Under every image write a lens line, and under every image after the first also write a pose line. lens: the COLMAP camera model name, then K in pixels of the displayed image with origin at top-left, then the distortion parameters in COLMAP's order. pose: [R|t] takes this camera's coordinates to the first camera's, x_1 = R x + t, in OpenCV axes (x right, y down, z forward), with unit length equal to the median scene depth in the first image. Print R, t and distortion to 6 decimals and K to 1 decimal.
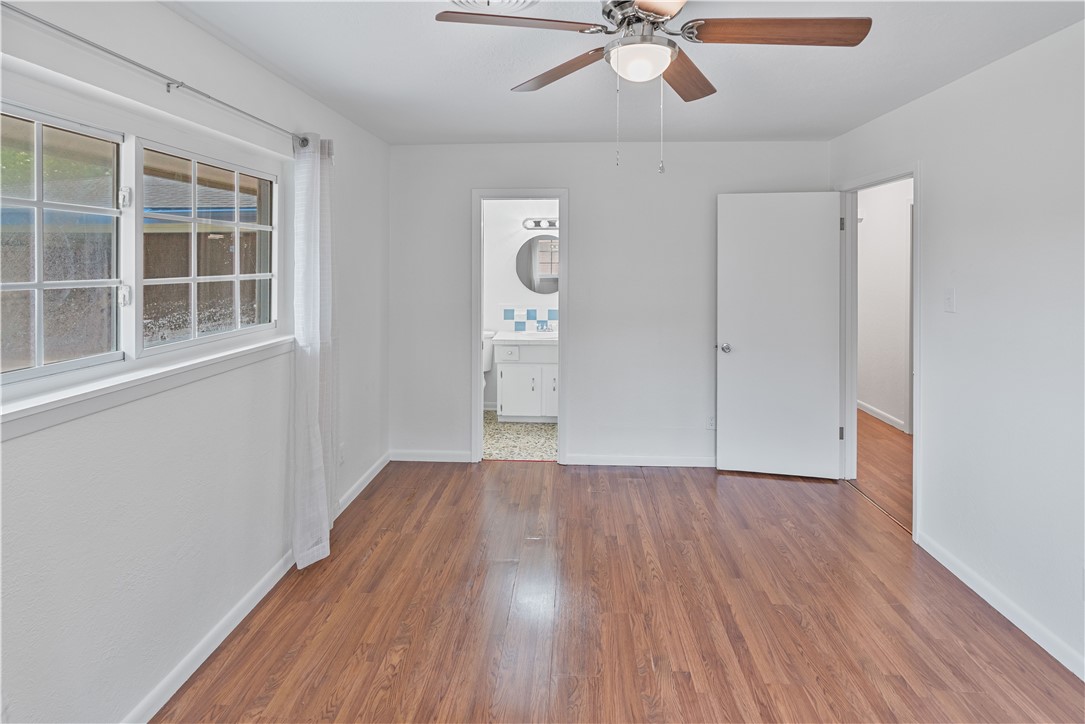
lens RADIAL K [[513.1, 0, 548.6], [0, 513.1, 366.9], [0, 0, 1]] dist [0.000420, 0.000135]
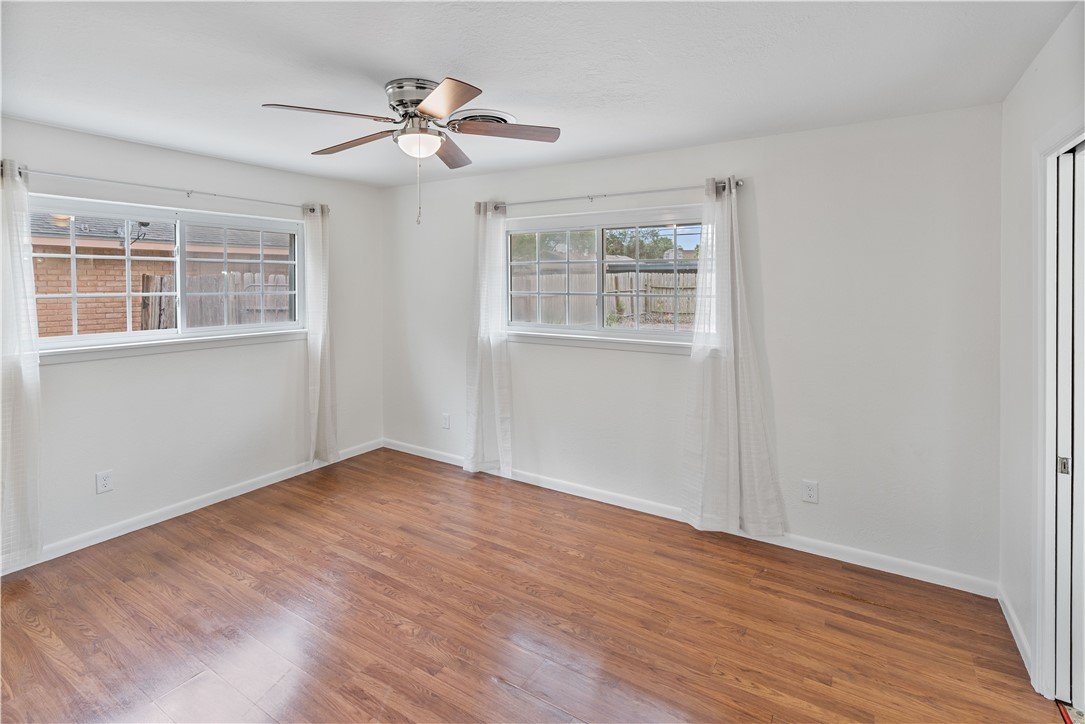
lens RADIAL K [[513.1, 0, 548.6], [0, 513.1, 366.9], [0, 0, 1]] dist [0.000420, 0.000135]
pose [[-0.480304, 0.138885, -0.866037, 0.979600], [-0.175978, 0.952047, 0.250276, -0.320046], [0.859267, 0.272612, -0.432831, 1.470292]]
